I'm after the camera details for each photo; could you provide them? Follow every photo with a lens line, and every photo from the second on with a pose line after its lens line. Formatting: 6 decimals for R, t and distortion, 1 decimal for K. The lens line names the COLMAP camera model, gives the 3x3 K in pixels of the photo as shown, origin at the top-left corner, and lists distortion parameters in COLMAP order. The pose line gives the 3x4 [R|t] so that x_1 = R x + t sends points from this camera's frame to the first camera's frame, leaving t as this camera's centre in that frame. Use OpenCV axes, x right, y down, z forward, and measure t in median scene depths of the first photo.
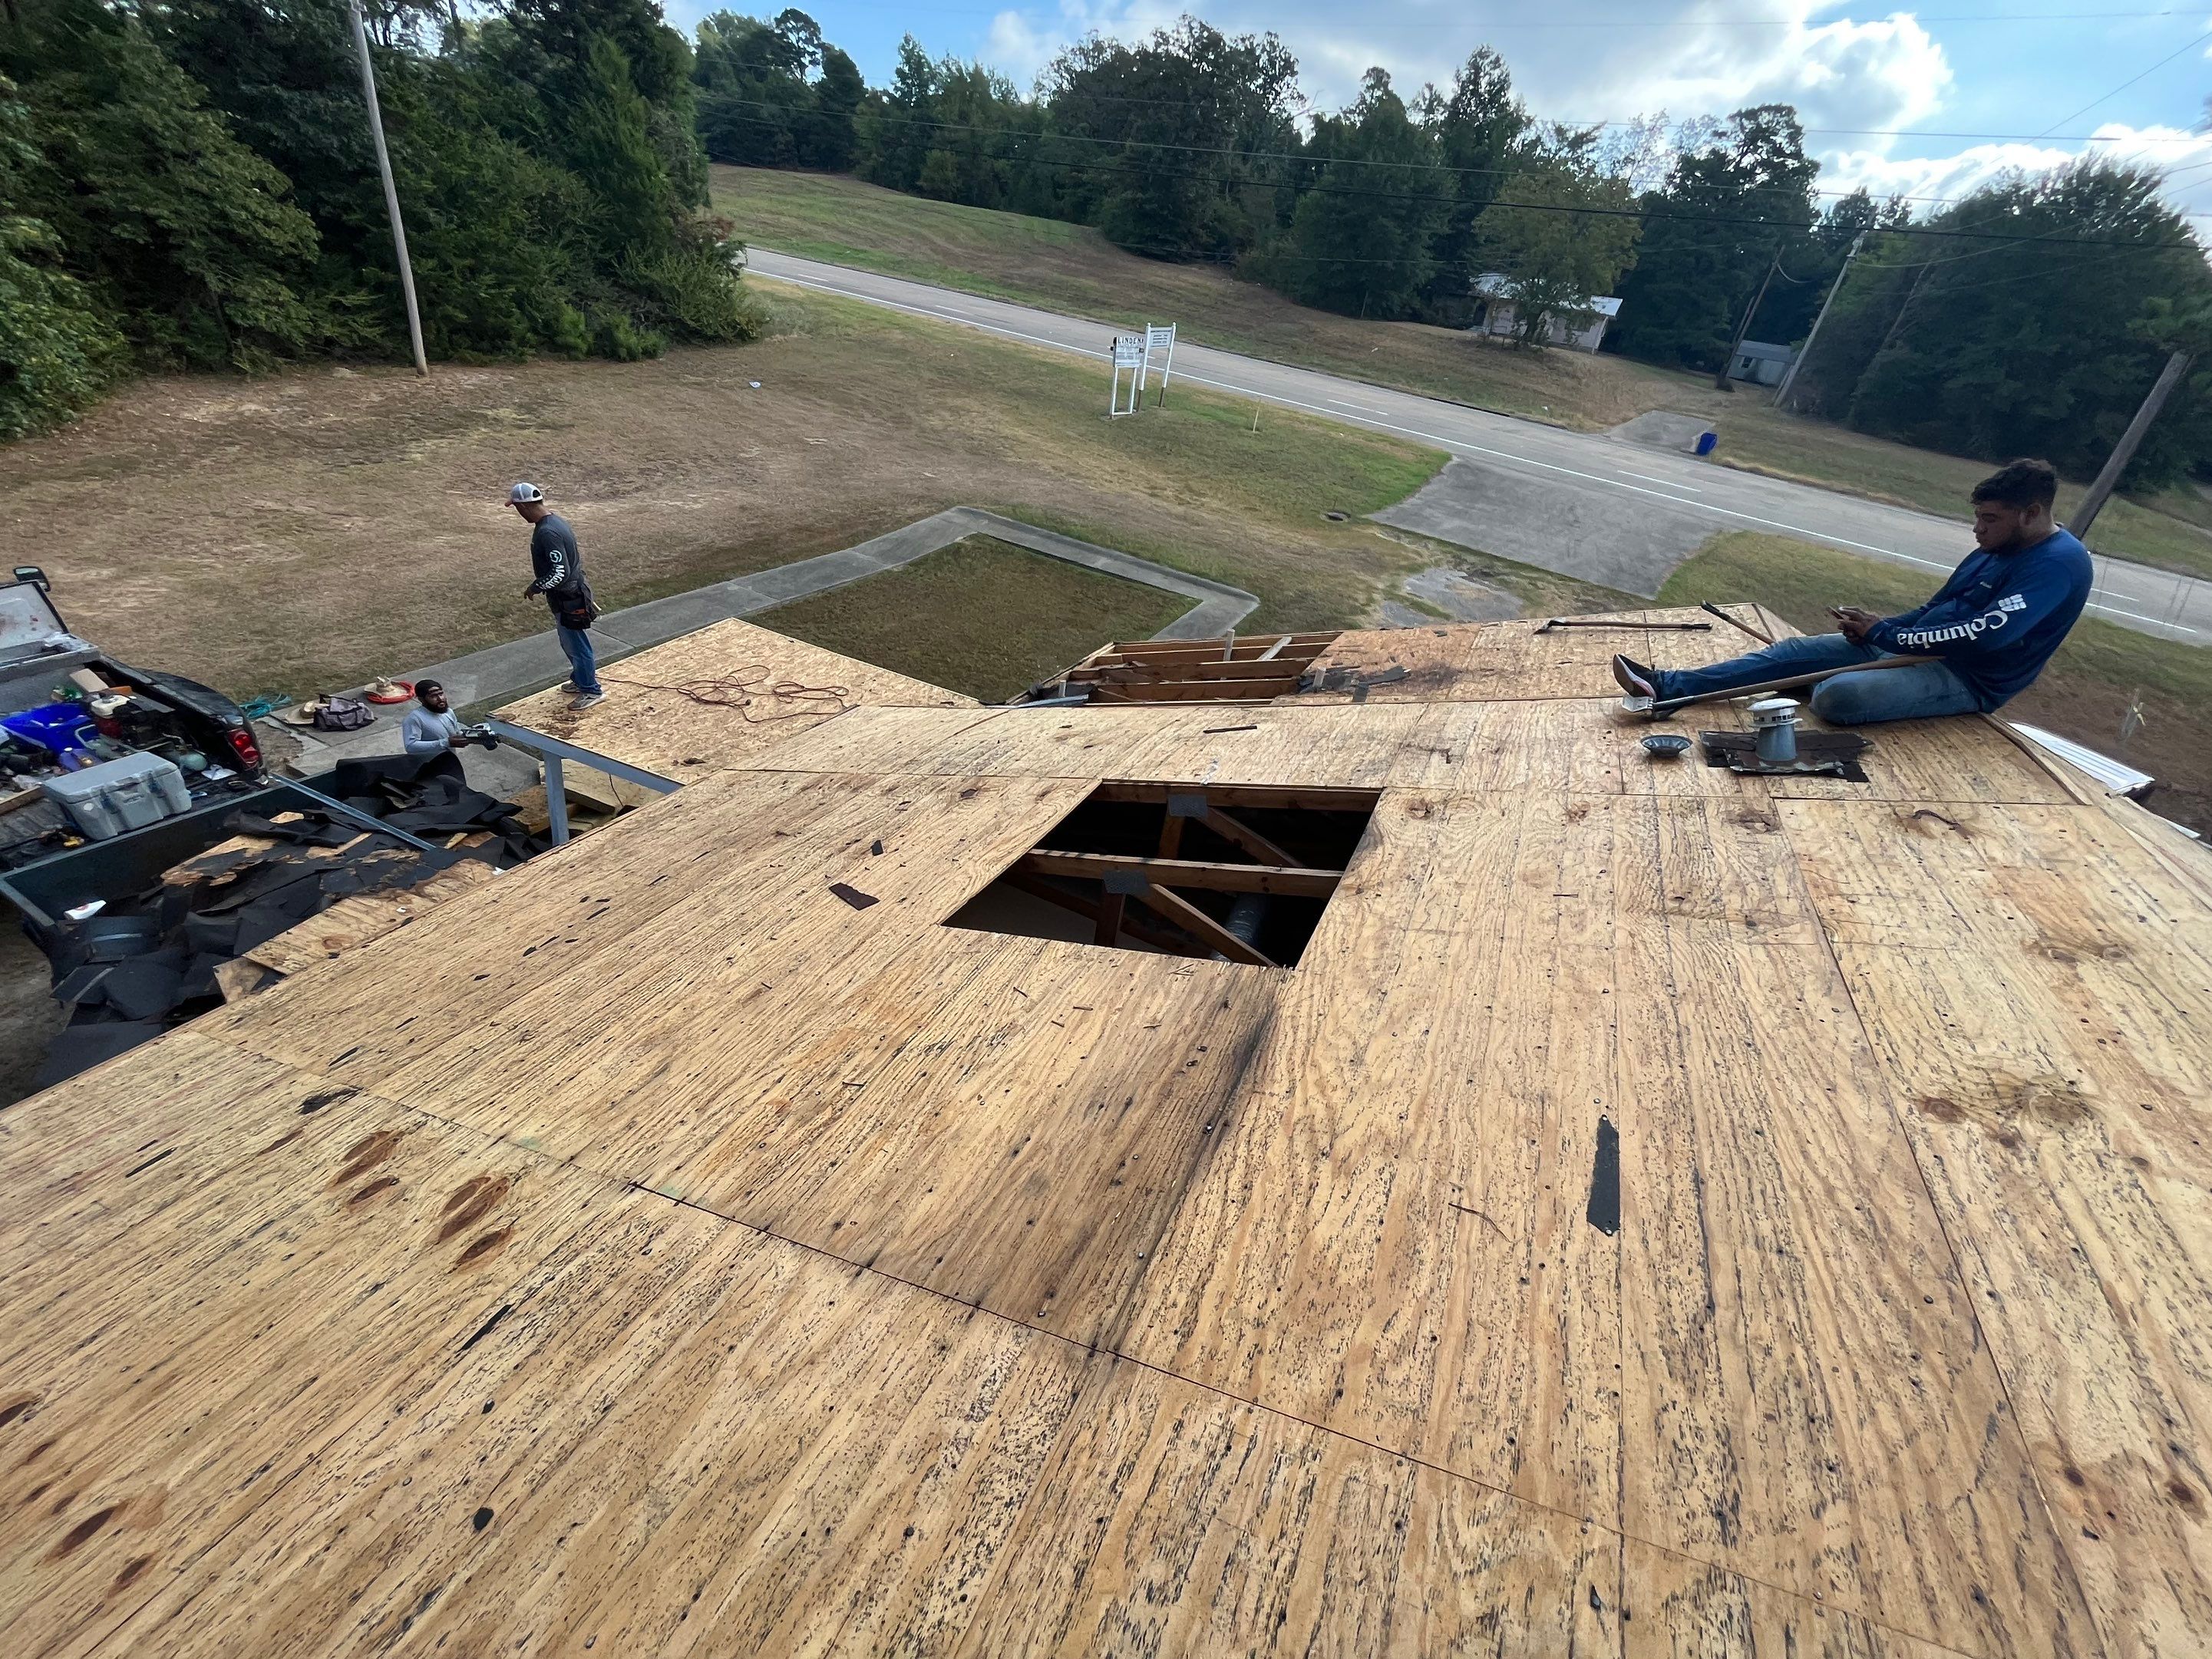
lens RADIAL K [[901.5, 0, 1111.4], [0, 901.5, 825.5], [0, 0, 1]] dist [-0.001721, -0.000779]
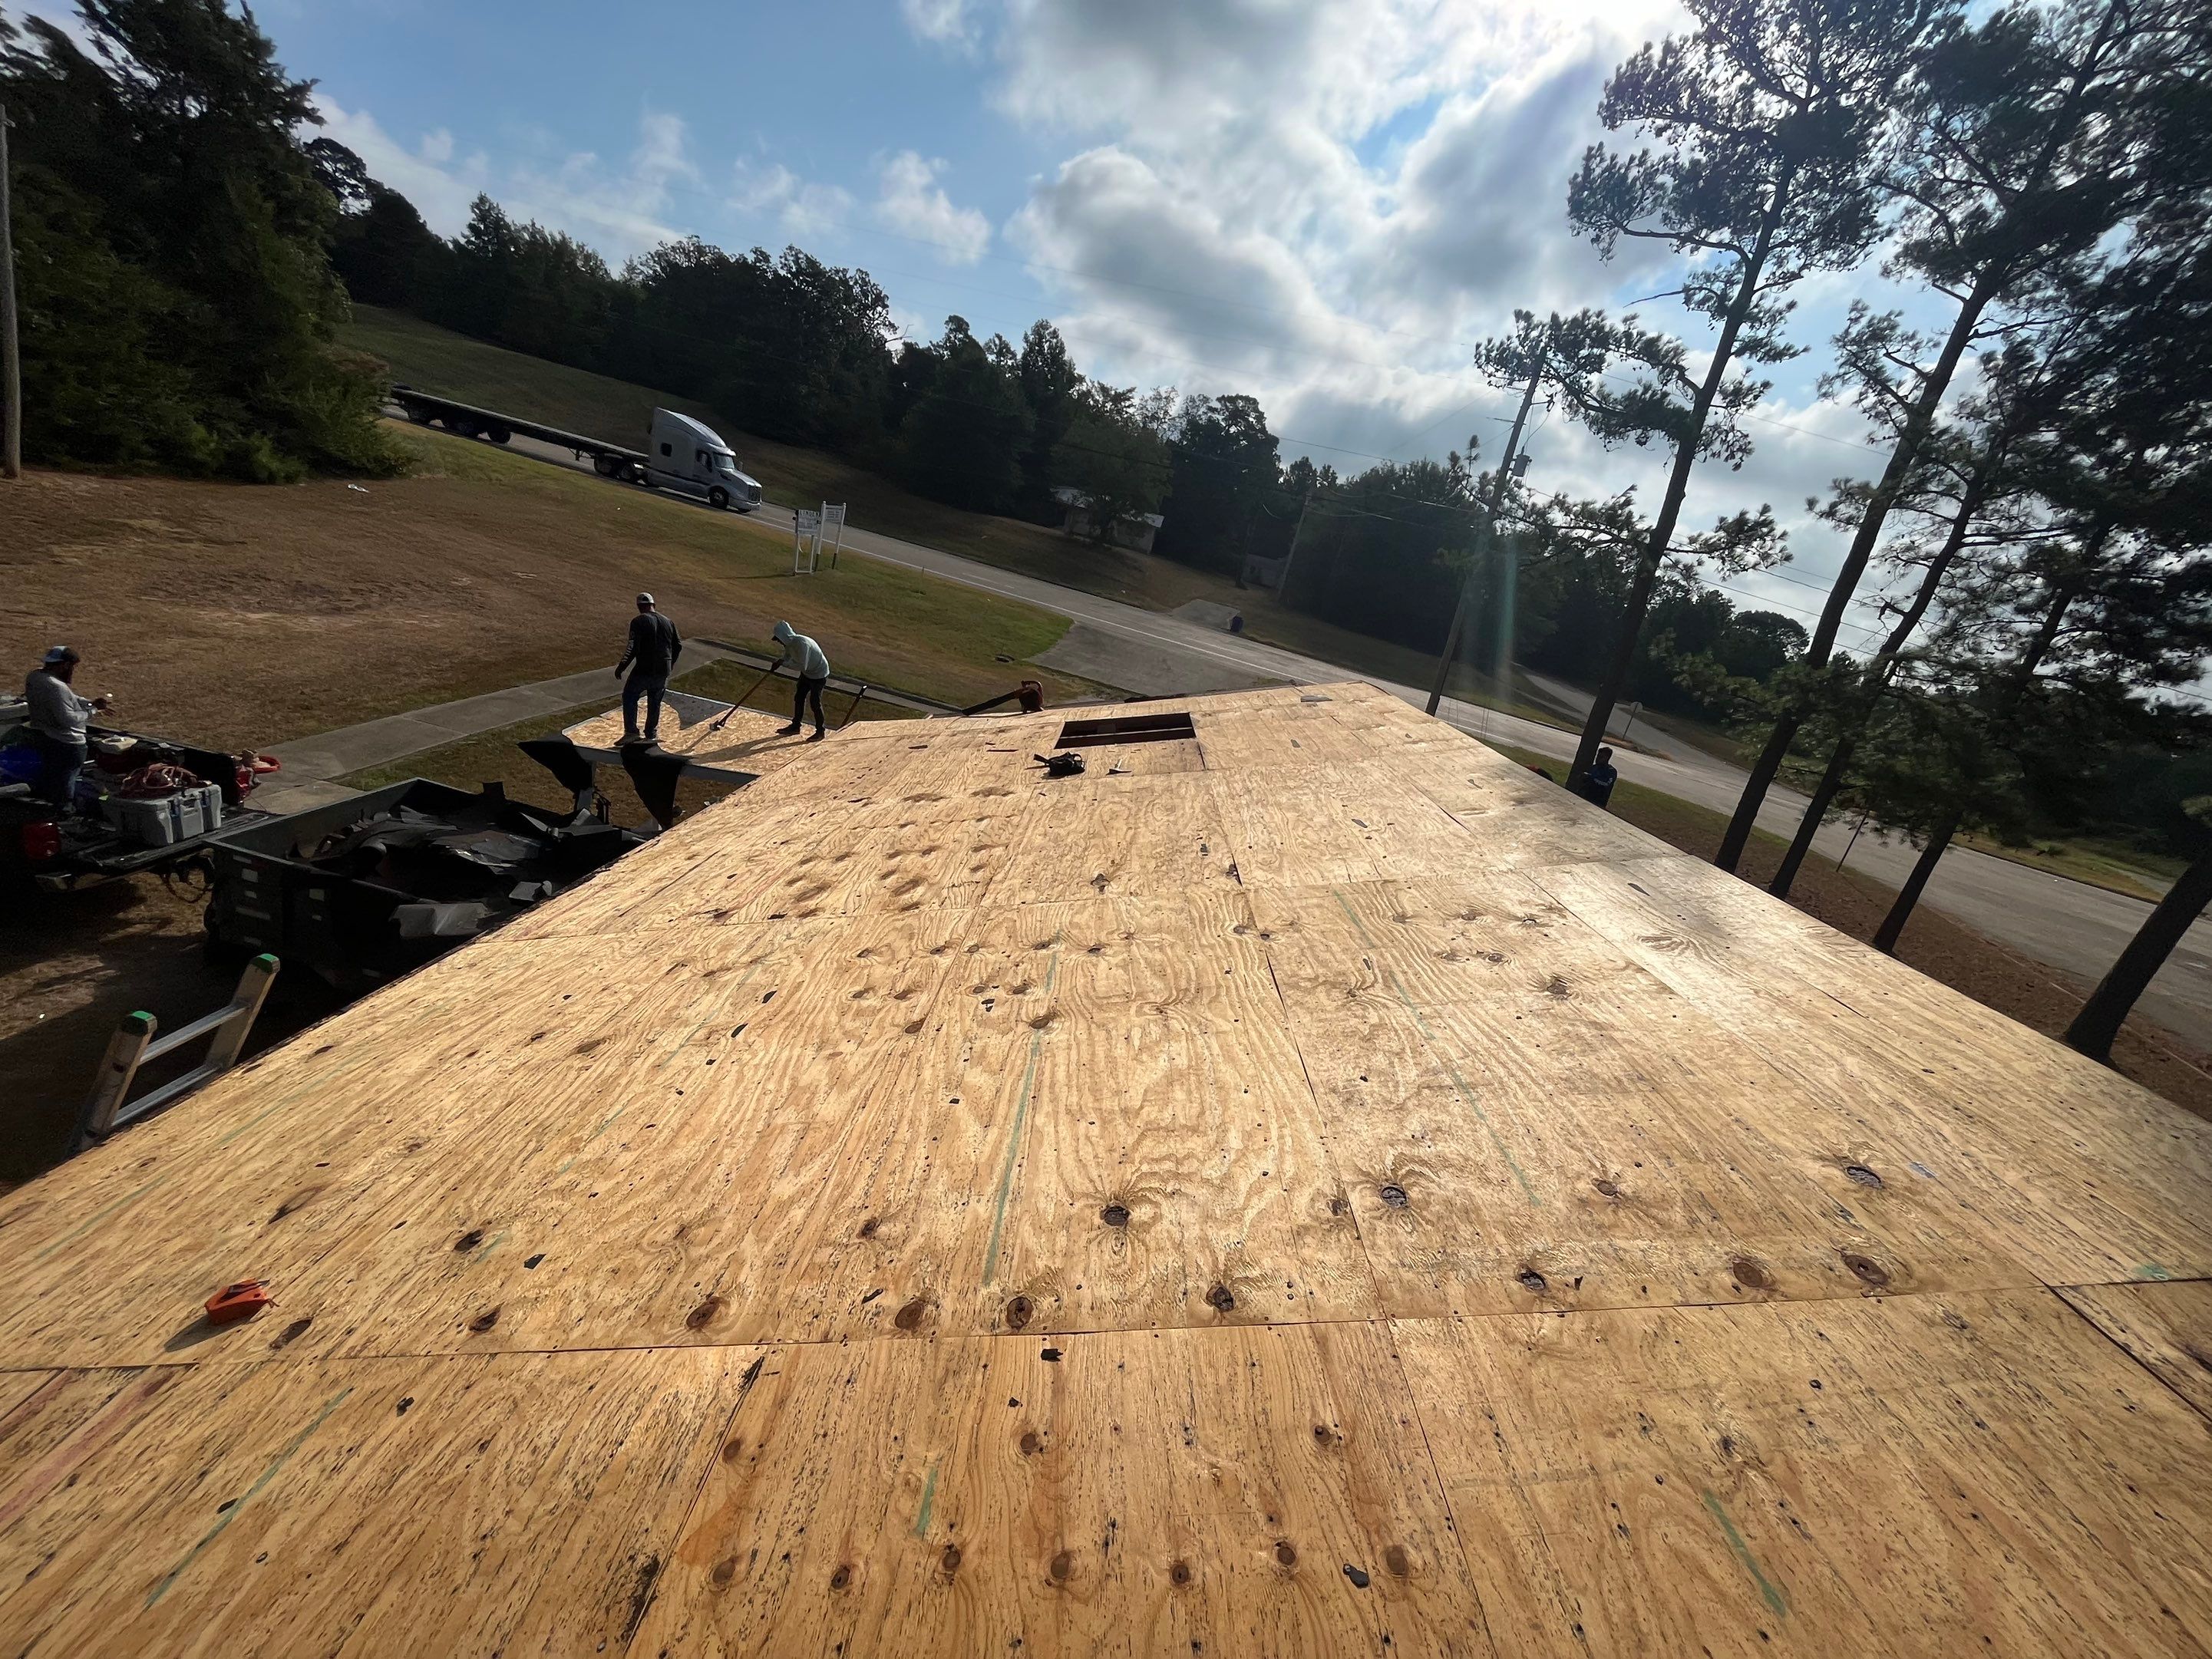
lens RADIAL K [[901.5, 0, 1111.4], [0, 901.5, 825.5], [0, 0, 1]] dist [-0.001721, -0.000779]
pose [[0.912258, -0.043755, 0.407272, -0.047499], [0.112030, 0.983020, -0.145328, 0.031018], [-0.393998, 0.178204, 0.901670, -0.057890]]
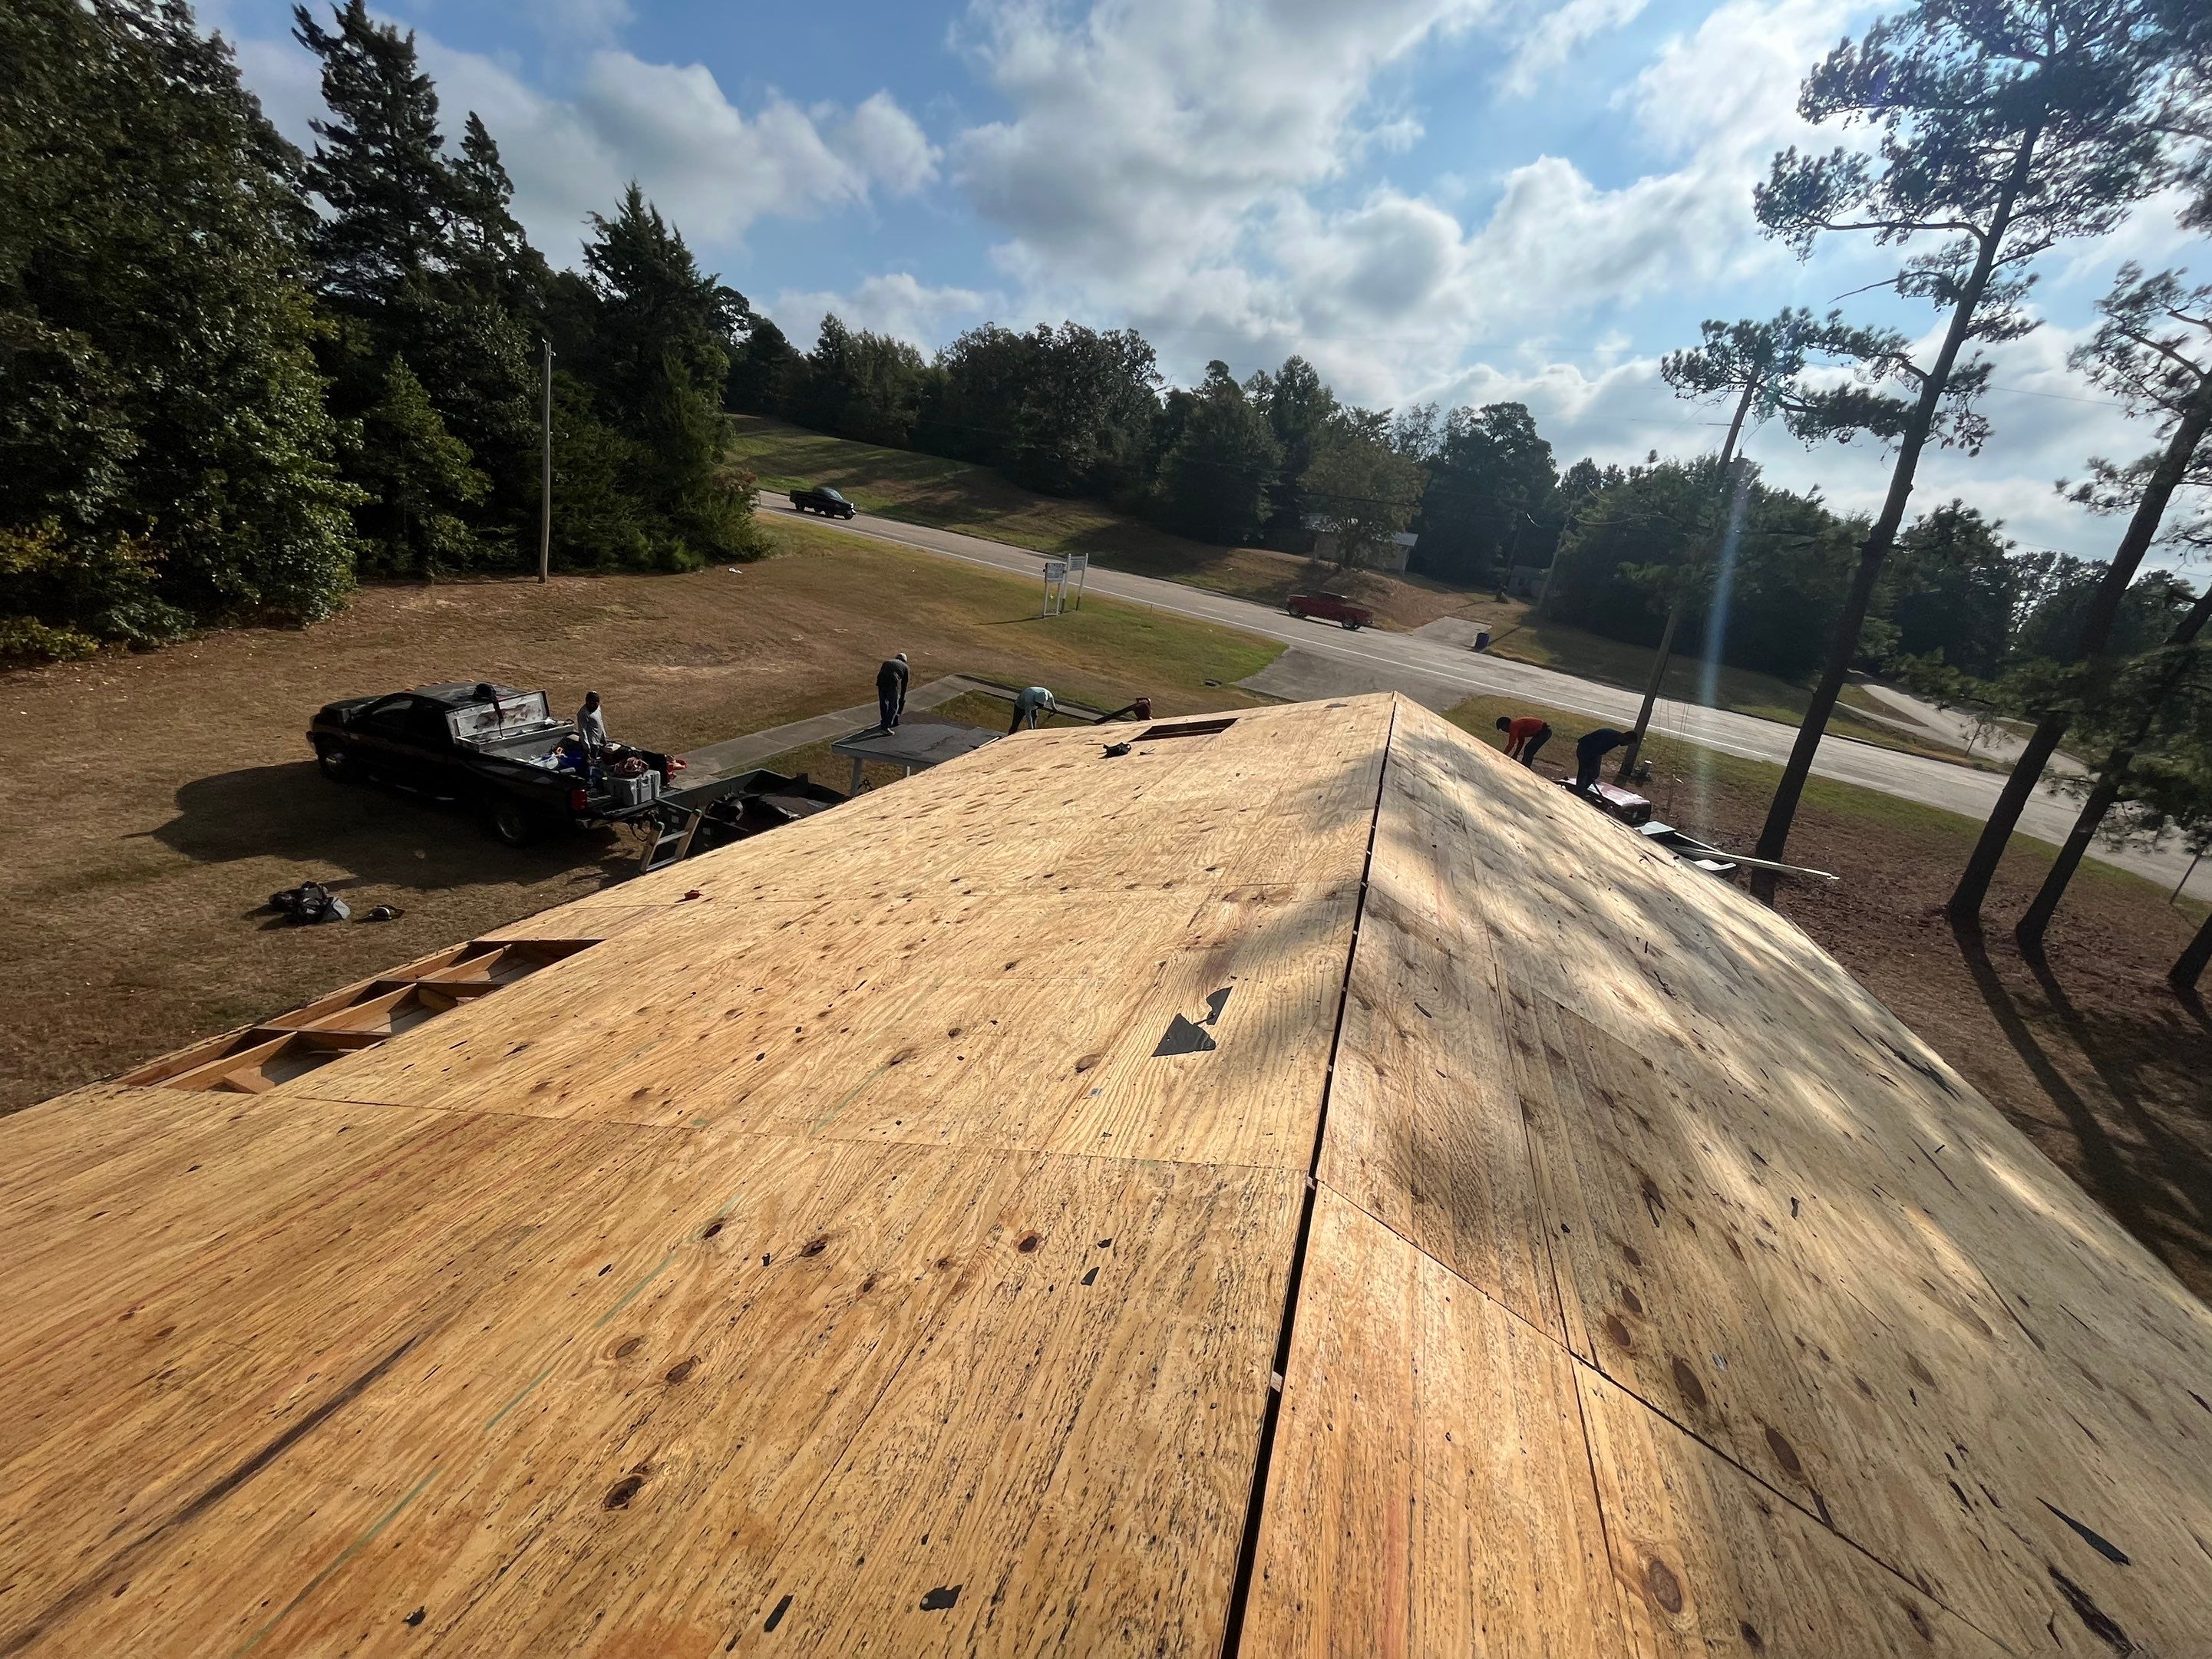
lens RADIAL K [[903.7, 0, 1105.2], [0, 903.7, 824.1], [0, 0, 1]] dist [0.000946, -0.000382]
pose [[0.992588, -0.015919, 0.120484, -0.031789], [0.039663, 0.979534, -0.197330, 0.051501], [-0.114877, 0.200646, 0.972905, -0.112526]]
